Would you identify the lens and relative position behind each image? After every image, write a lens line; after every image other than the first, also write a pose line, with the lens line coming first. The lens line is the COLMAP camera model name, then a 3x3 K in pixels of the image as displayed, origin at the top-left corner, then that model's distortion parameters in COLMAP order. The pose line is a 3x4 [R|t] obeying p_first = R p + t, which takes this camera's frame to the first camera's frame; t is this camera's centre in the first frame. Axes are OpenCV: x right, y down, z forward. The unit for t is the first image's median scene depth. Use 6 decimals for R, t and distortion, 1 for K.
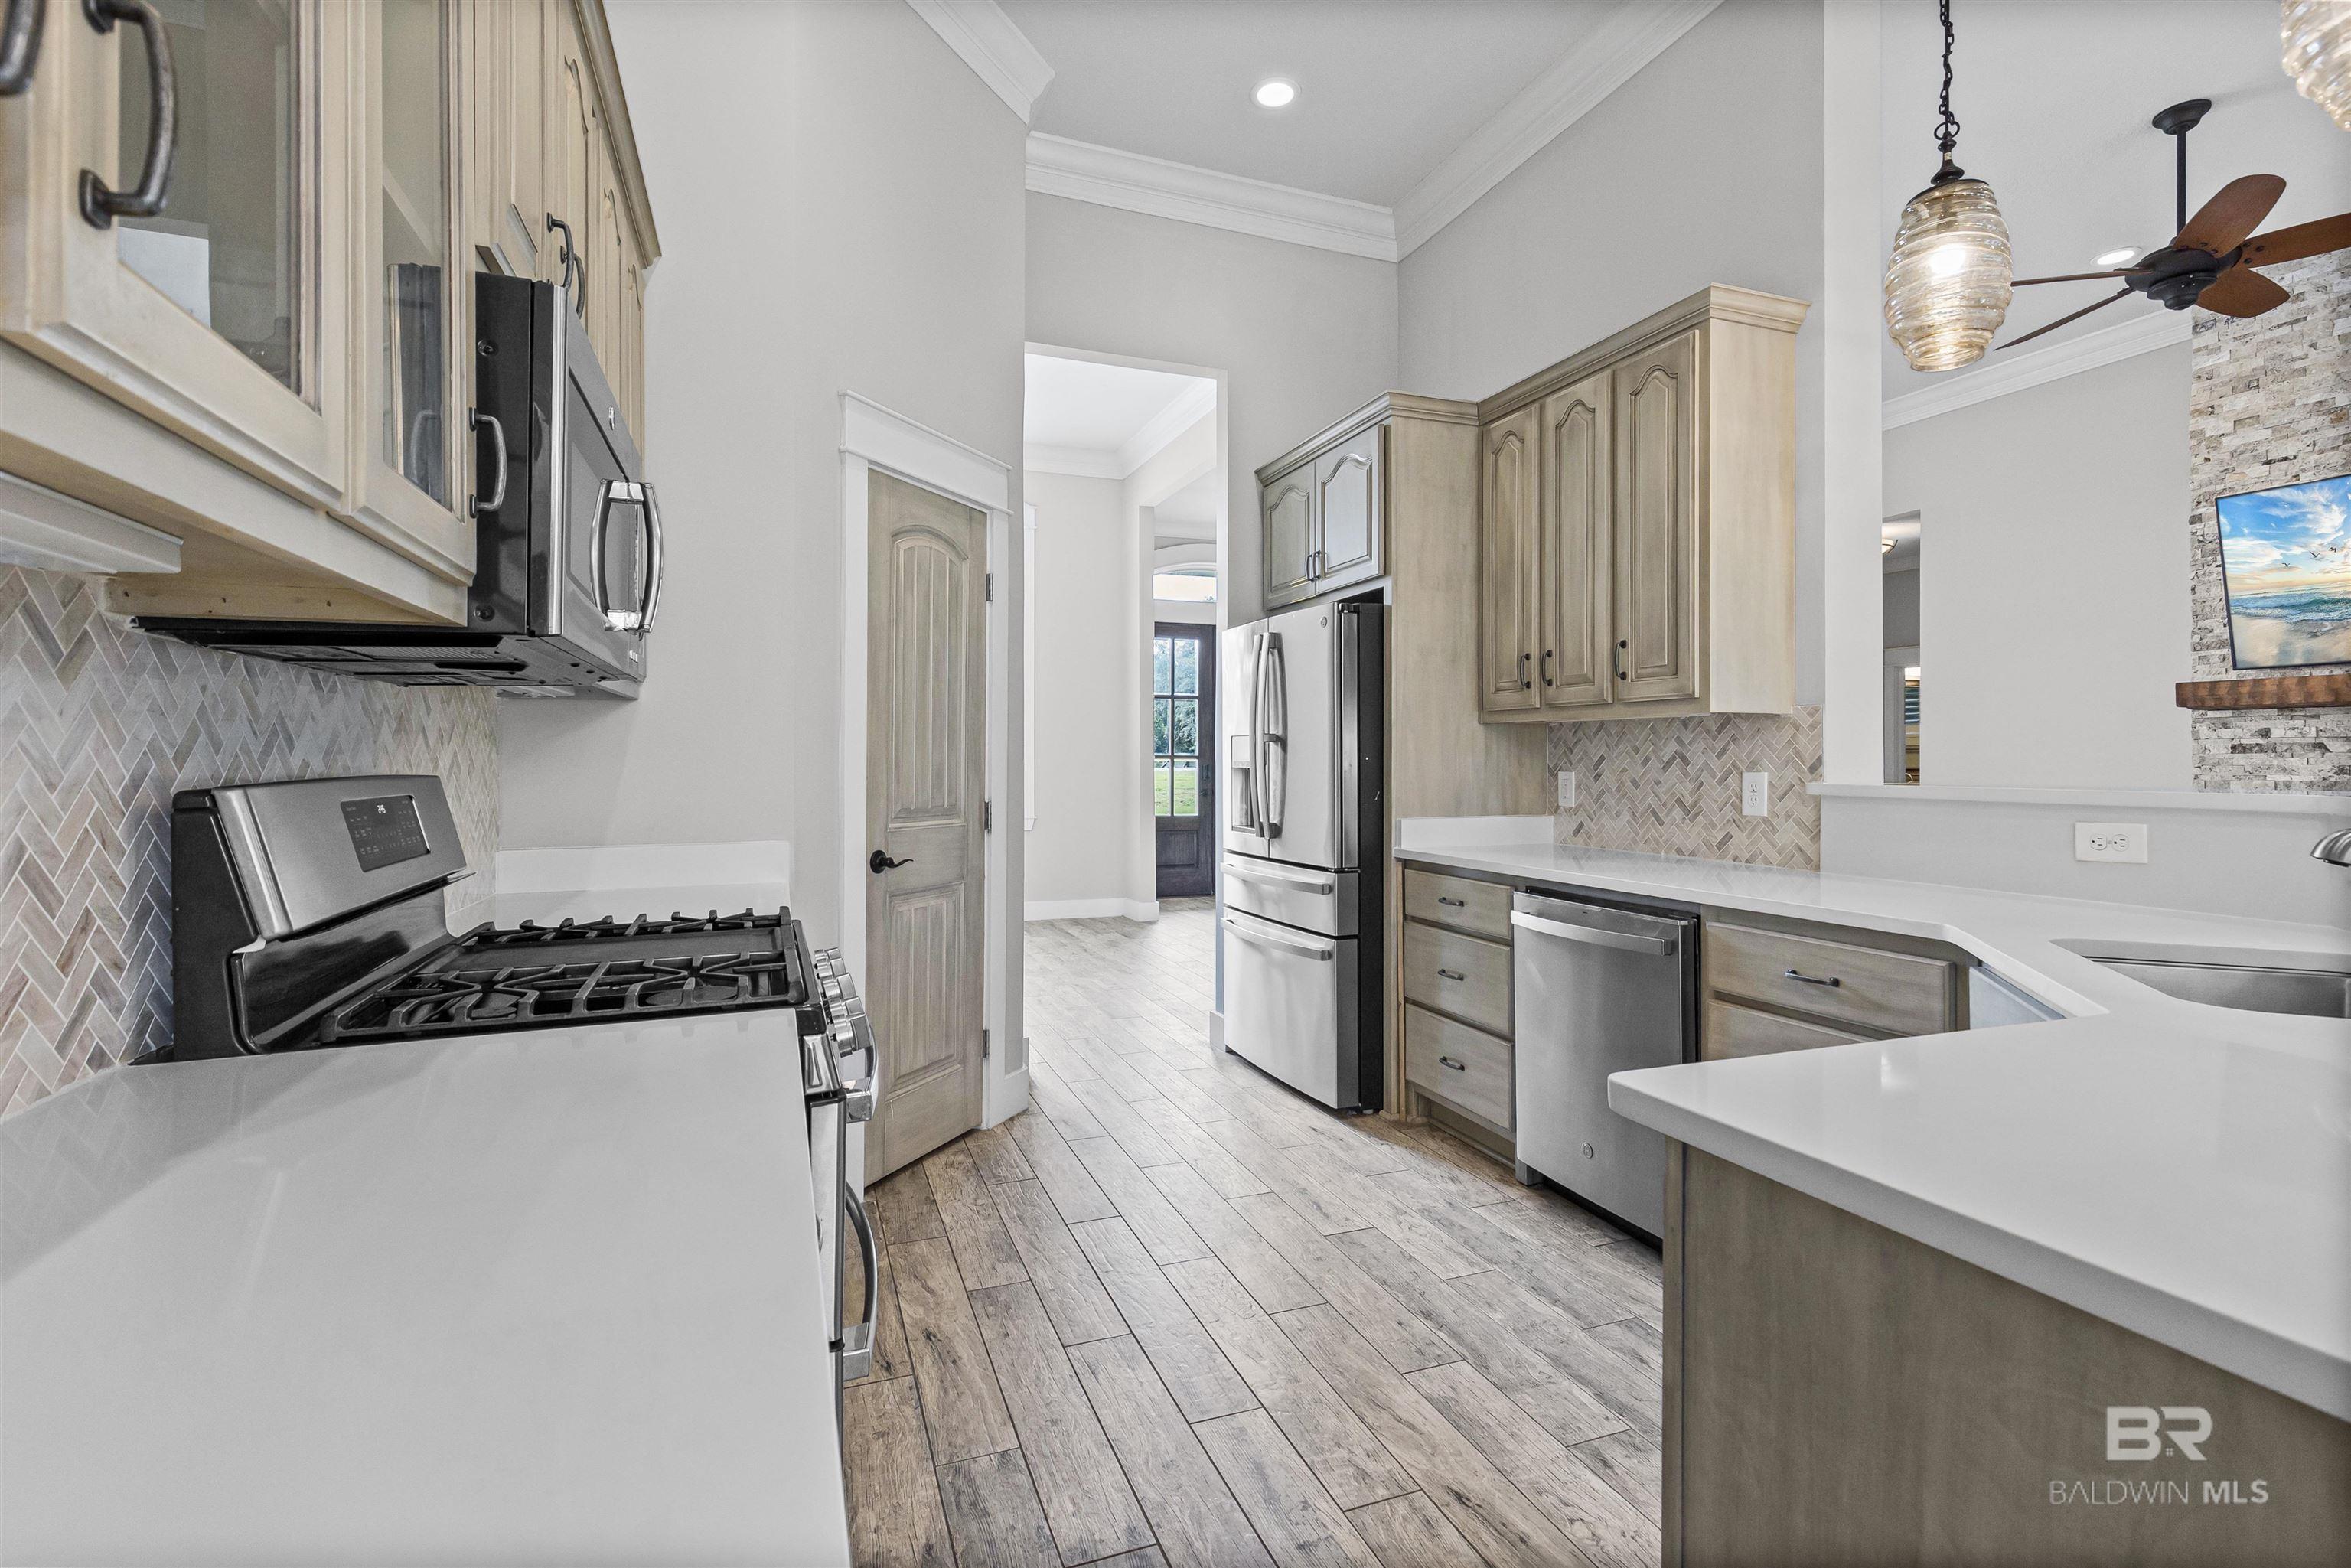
lens RADIAL K [[1073.9, 0, 1167.3], [0, 1073.9, 754.1], [0, 0, 1]] dist [0.006673, -0.003374]
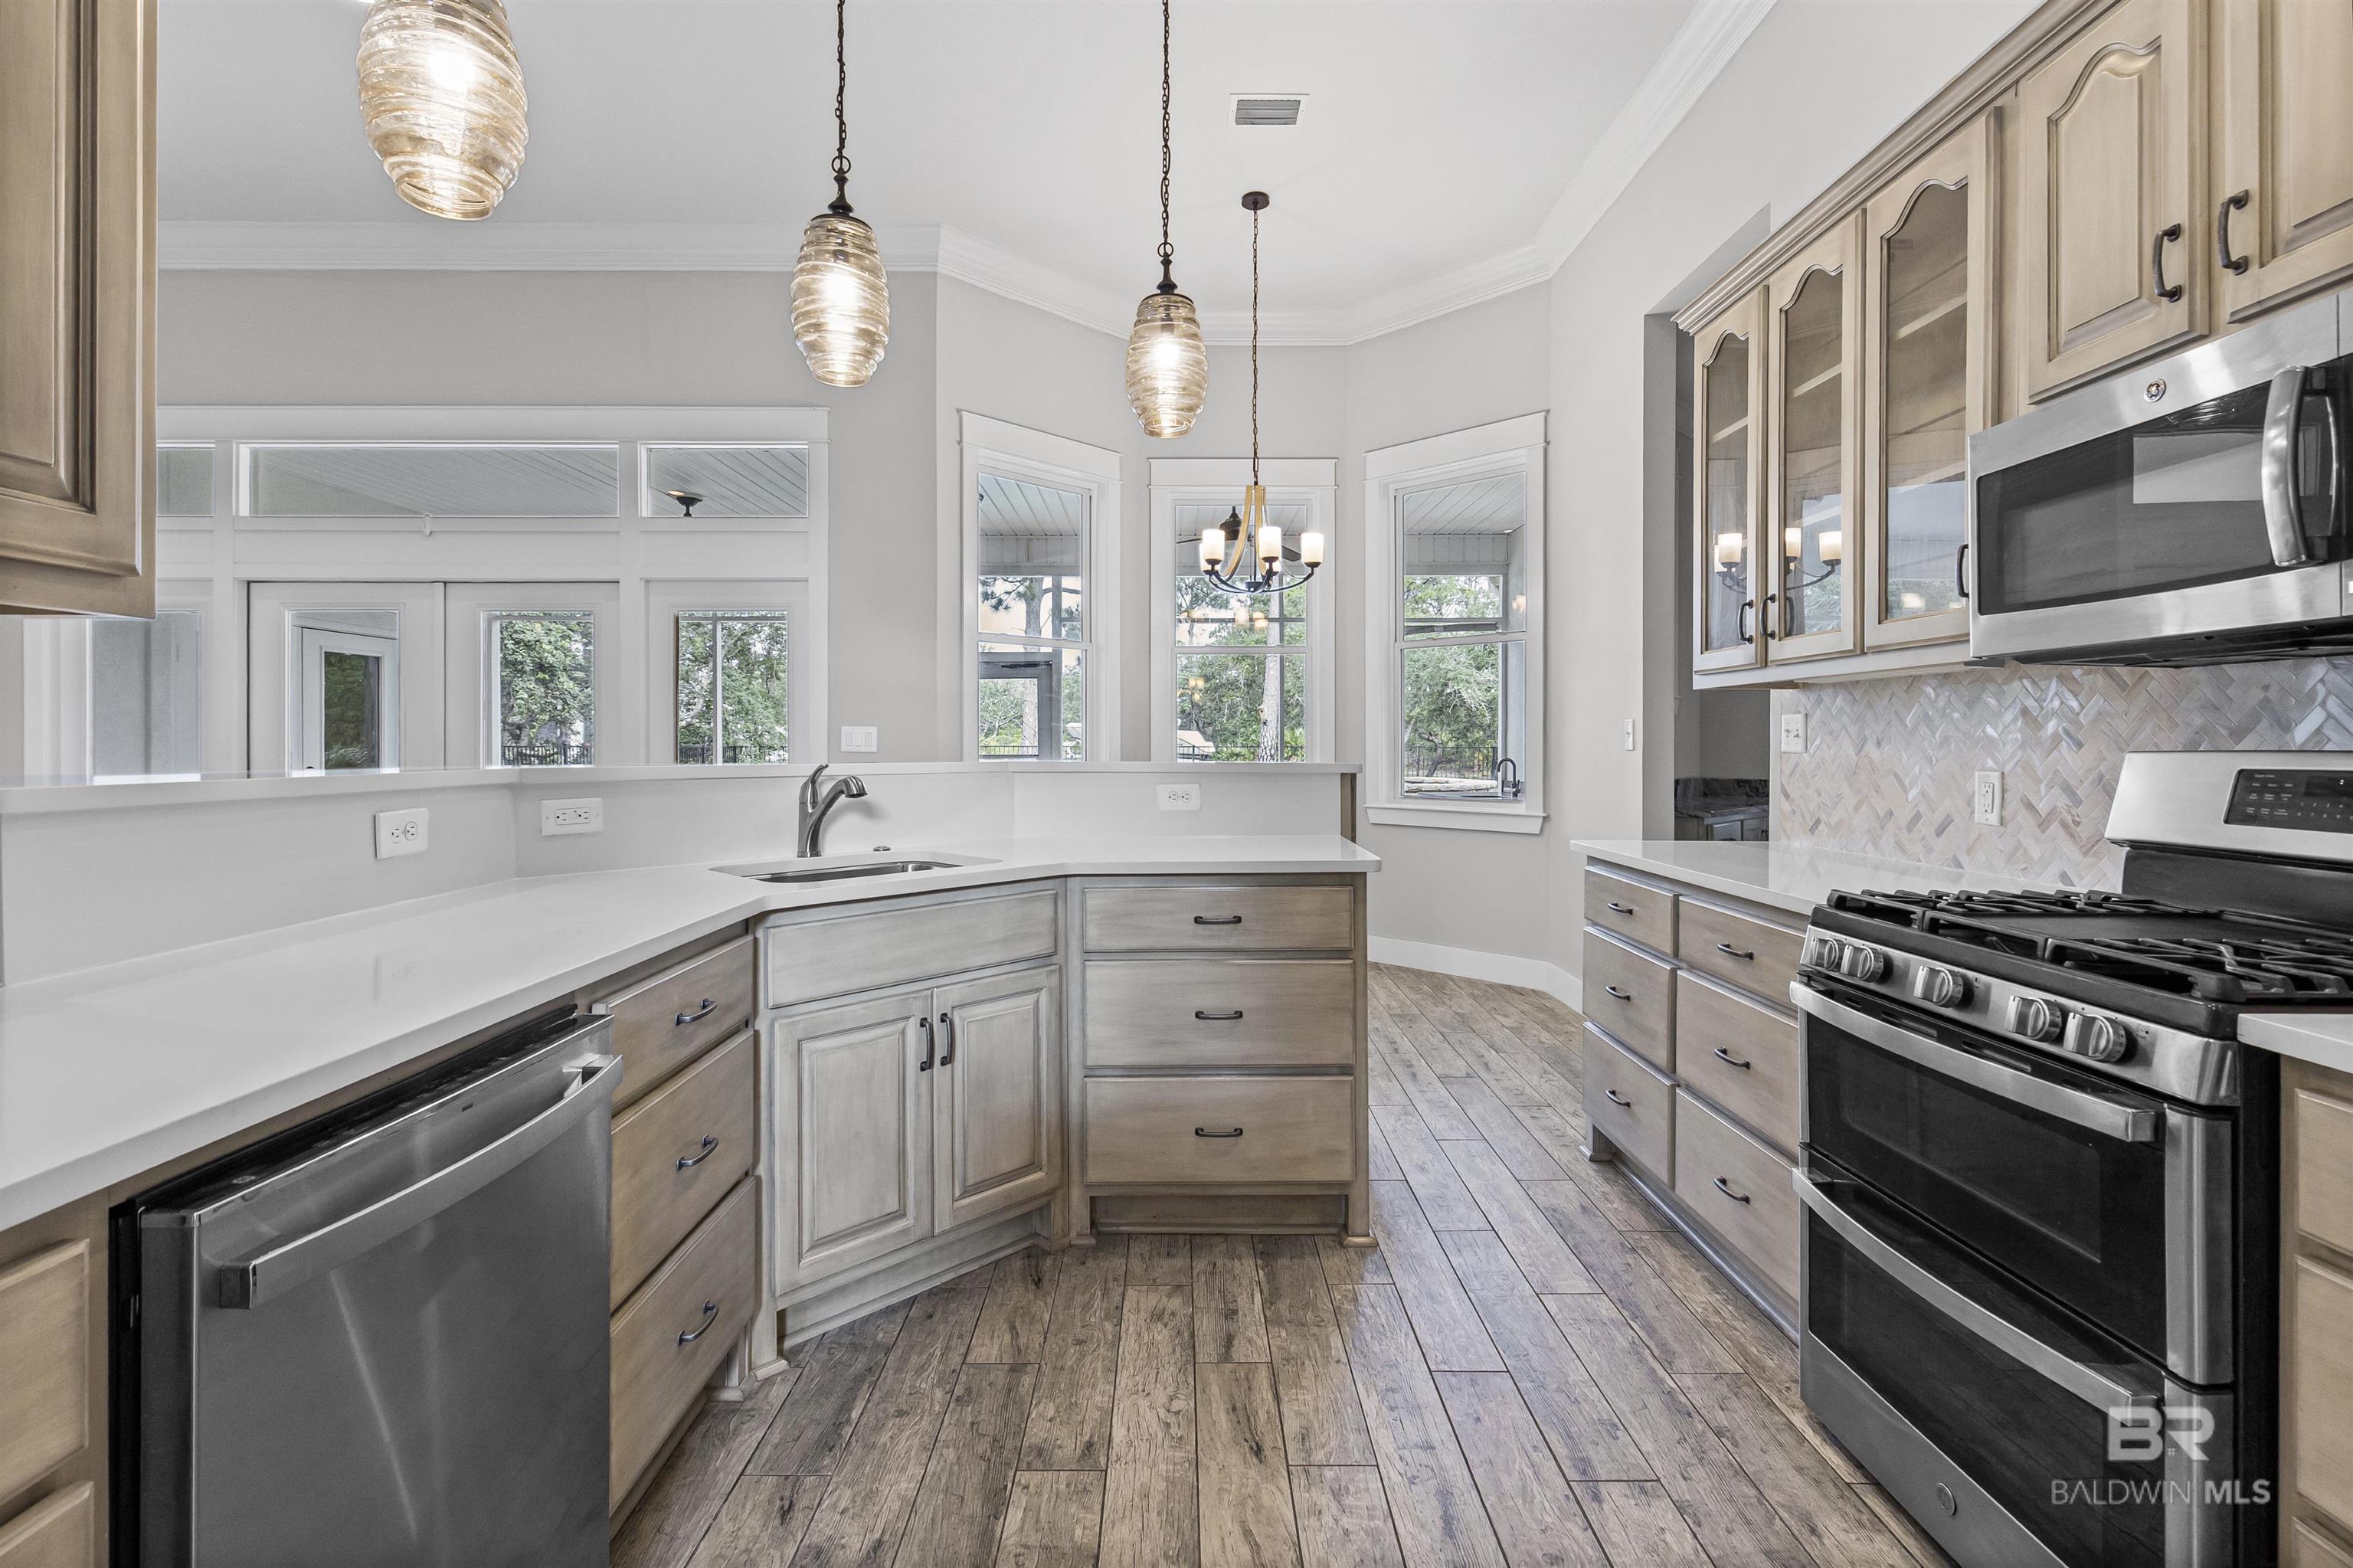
lens RADIAL K [[1074.8, 0, 1184.0], [0, 1074.8, 758.7], [0, 0, 1]] dist [0.006673, -0.003374]
pose [[-0.942998, -0.002228, 0.332790, -0.001773], [-0.001058, 0.999993, 0.003698, 0.012276], [-0.332795, 0.003135, -0.942994, 1.010556]]
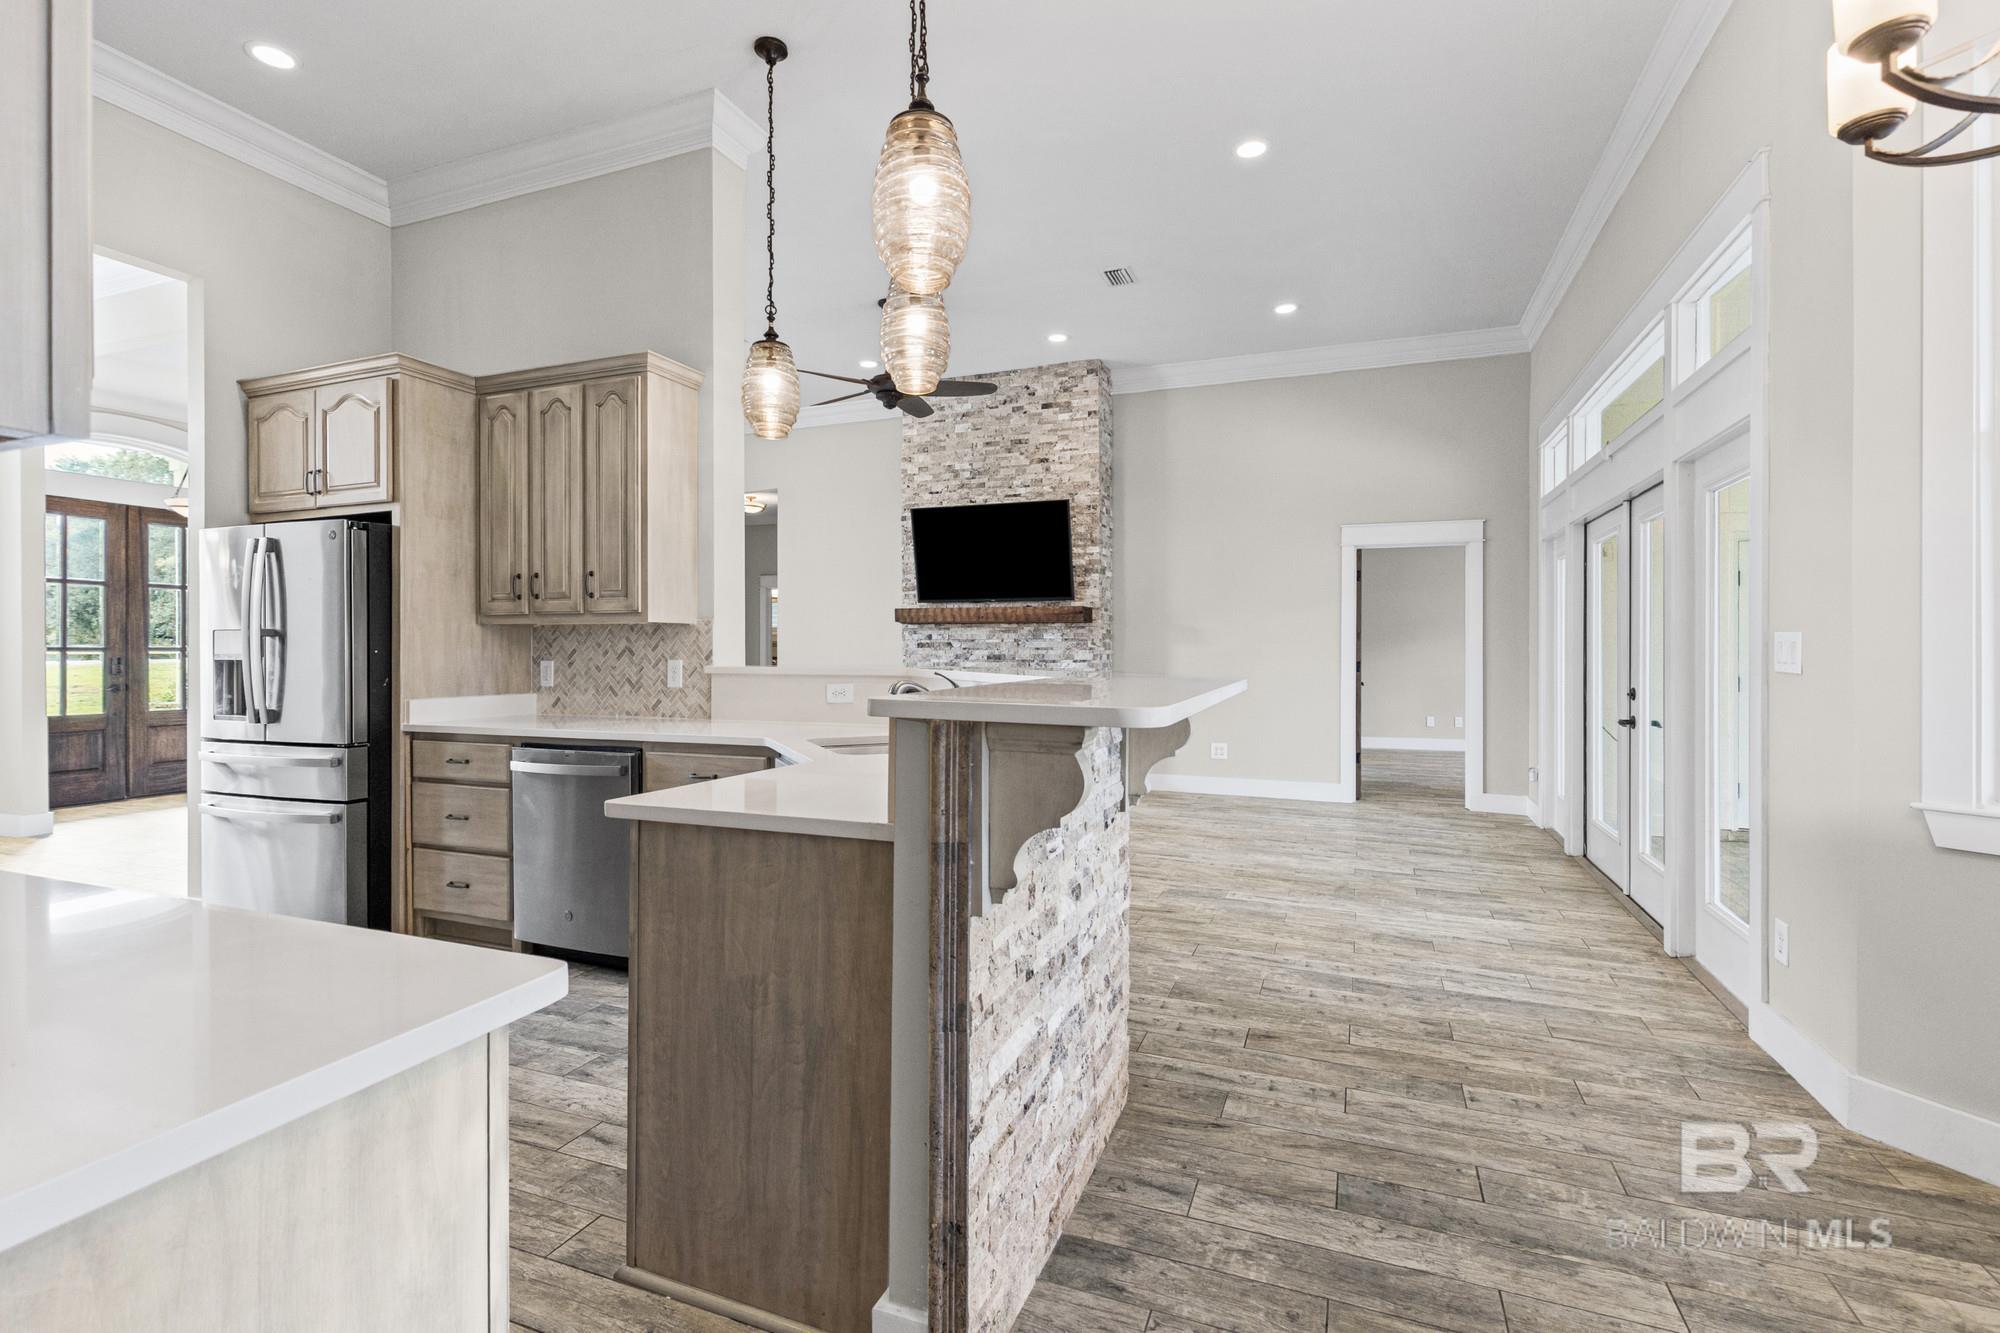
lens RADIAL K [[913.6, 0, 1004.4], [0, 913.6, 653.0], [0, 0, 1]] dist [0.006673, -0.003374]
pose [[0.666481, -0.002563, 0.745518, -0.115886], [-0.002962, 0.999977, 0.006086, -0.002426], [-0.745516, -0.006265, 0.666458, -0.223968]]
